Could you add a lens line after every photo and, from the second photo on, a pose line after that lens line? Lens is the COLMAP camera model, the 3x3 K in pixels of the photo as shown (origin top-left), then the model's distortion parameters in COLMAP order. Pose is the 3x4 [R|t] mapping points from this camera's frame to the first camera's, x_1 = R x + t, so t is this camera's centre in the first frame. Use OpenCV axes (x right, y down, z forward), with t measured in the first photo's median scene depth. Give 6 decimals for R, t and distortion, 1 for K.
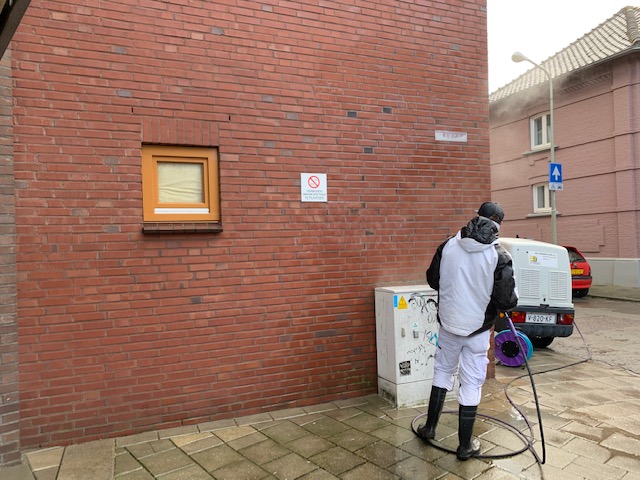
lens RADIAL K [[486.7, 0, 320.6], [0, 486.7, 240.7], [0, 0, 1]] dist [-0.001635, -0.000448]
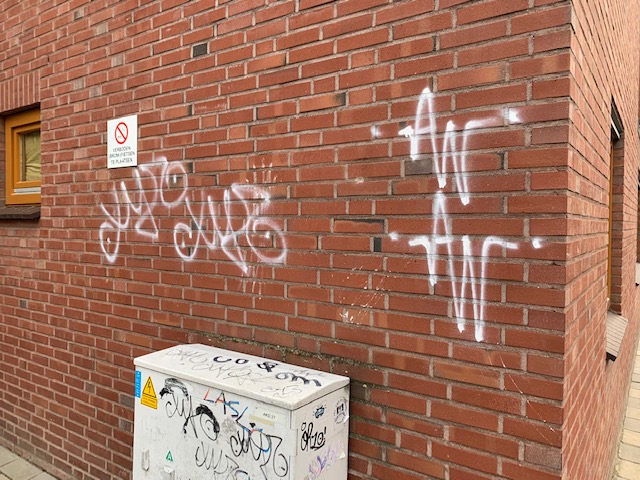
lens RADIAL K [[486.7, 0, 320.5], [0, 486.7, 238.1], [0, 0, 1]] dist [-0.001635, -0.000448]
pose [[0.540002, 0.052564, -0.840021, 0.588269], [-0.031702, 0.998610, 0.042109, -0.028716], [0.841067, 0.003891, 0.540917, 0.880289]]
